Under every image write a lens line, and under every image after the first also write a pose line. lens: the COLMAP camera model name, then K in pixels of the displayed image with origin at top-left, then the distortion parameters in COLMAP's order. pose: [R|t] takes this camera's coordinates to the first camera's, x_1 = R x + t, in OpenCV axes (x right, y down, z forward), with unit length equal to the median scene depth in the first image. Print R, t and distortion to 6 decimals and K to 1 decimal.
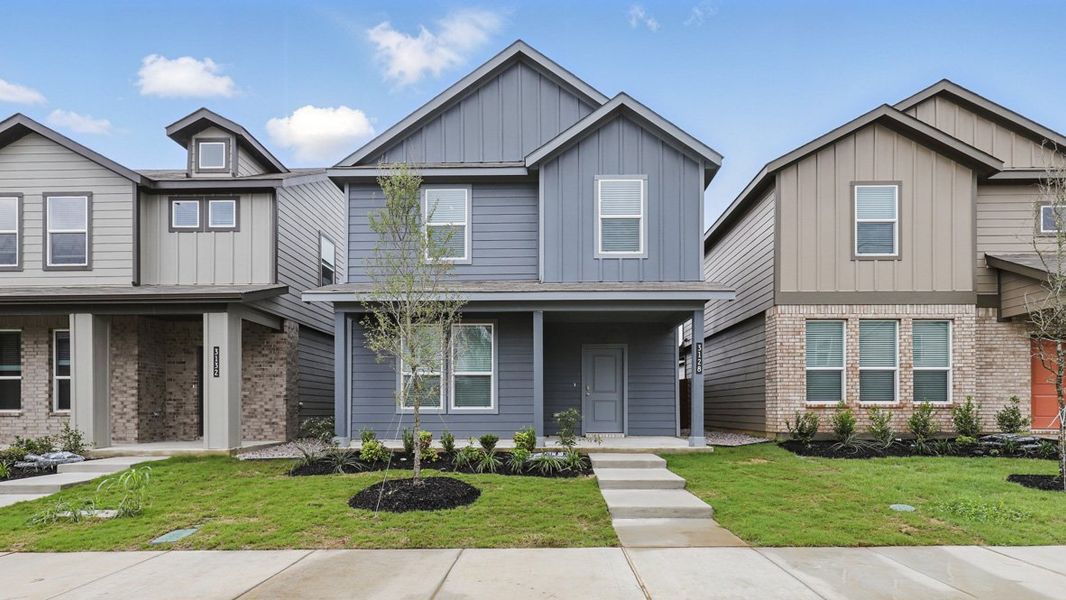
lens RADIAL K [[481.1, 0, 533.0], [0, 481.1, 290.8], [0, 0, 1]] dist [0.001959, 0.000353]
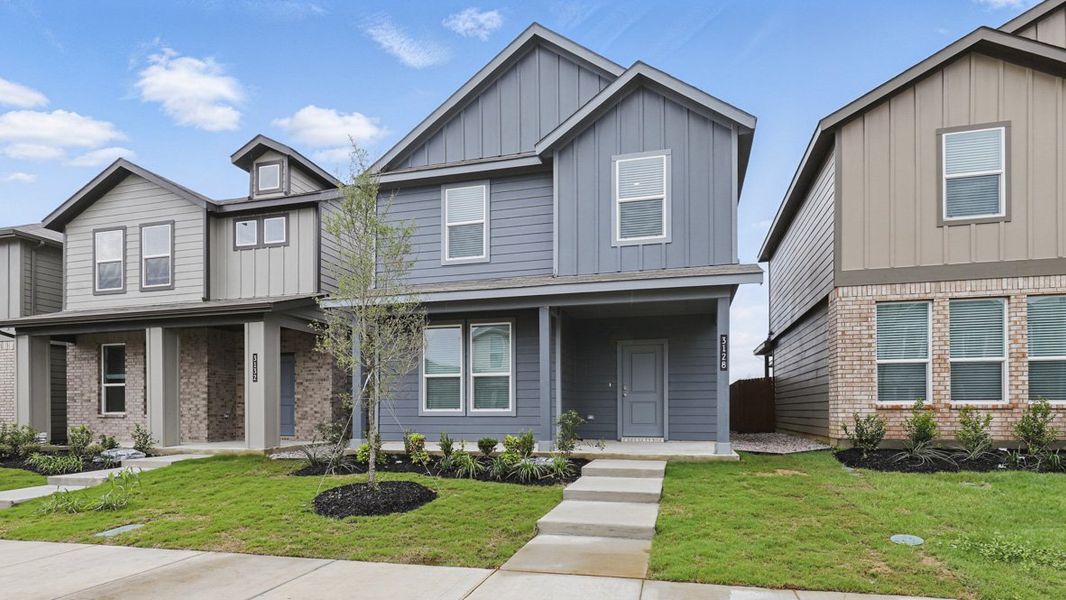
lens RADIAL K [[489.7, 0, 533.7], [0, 489.7, 295.6], [0, 0, 1]] dist [0.001125, 0.000258]
pose [[0.977051, -0.050249, -0.206994, 0.163240], [0.052282, 0.998623, 0.004358, 0.013080], [0.206490, -0.015080, 0.978332, 0.054371]]
